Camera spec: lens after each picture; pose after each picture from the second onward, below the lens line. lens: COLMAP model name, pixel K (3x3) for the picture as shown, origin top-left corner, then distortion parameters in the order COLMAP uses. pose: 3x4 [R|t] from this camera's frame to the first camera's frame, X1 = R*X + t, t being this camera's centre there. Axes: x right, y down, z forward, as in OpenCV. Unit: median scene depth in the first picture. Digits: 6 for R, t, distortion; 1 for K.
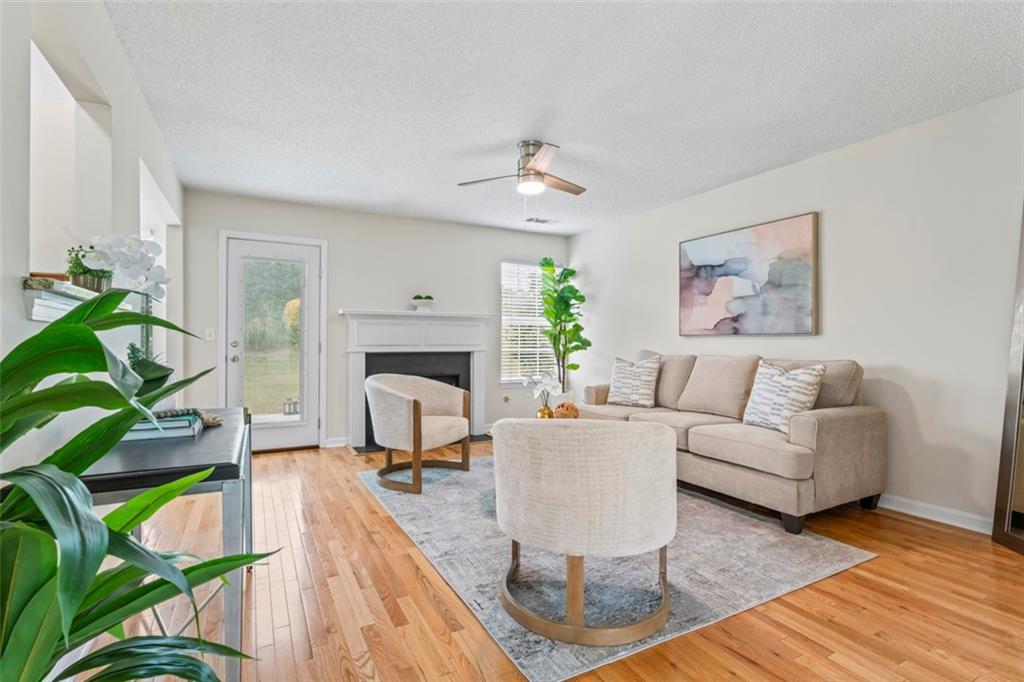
lens RADIAL K [[492.1, 0, 512.0], [0, 492.1, 341.0], [0, 0, 1]] dist [0.000308, -0.000247]
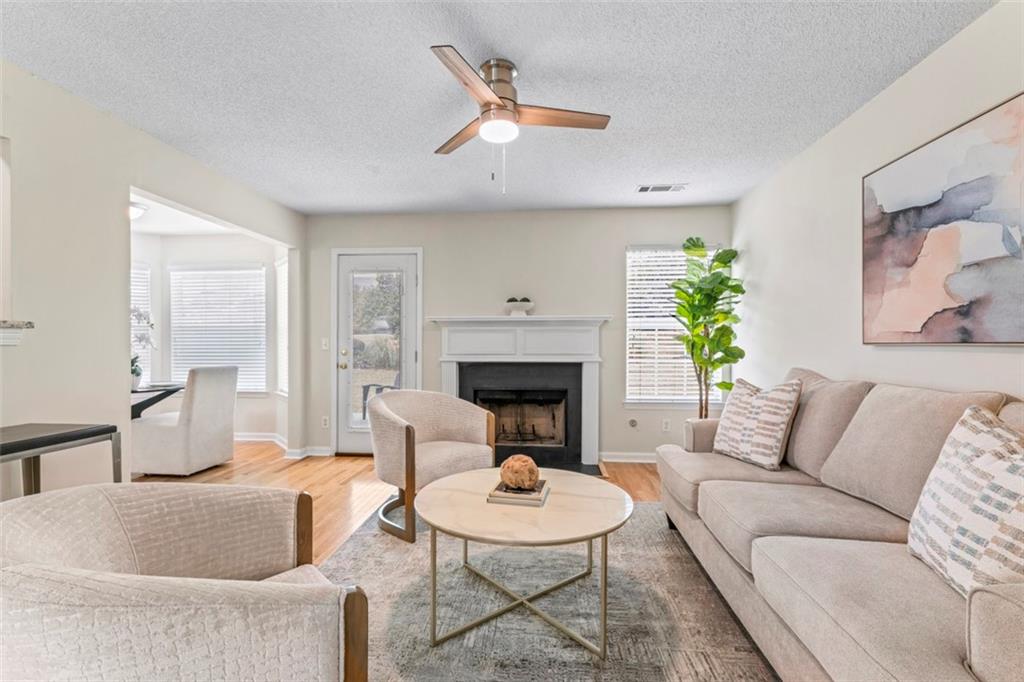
lens RADIAL K [[463.6, 0, 510.2], [0, 463.6, 343.8], [0, 0, 1]] dist [-0.002336, -0.000281]
pose [[0.837200, -0.001719, -0.546894, 0.314670], [0.001948, 0.999998, -0.000161, -0.012704], [0.546893, -0.000930, 0.837202, 0.367800]]
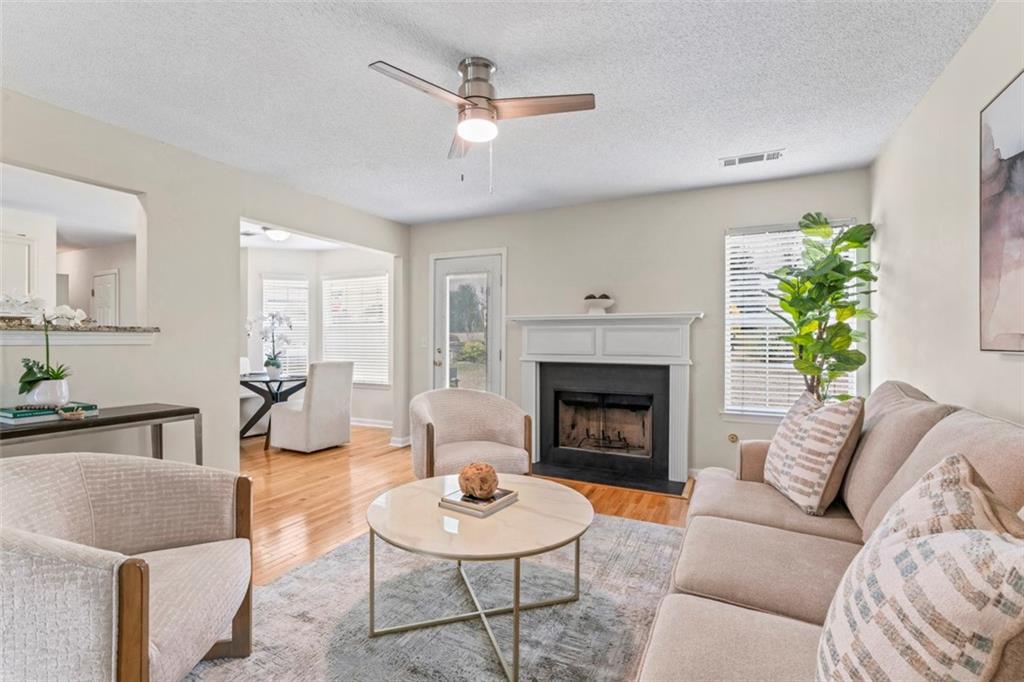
lens RADIAL K [[474.2, 0, 510.8], [0, 474.2, 337.8], [0, 0, 1]] dist [-0.001768, -0.000032]
pose [[0.582033, -0.002372, -0.813162, 0.460332], [-0.002284, 0.999987, -0.004552, -0.019918], [0.813162, 0.004507, 0.582020, 0.517513]]
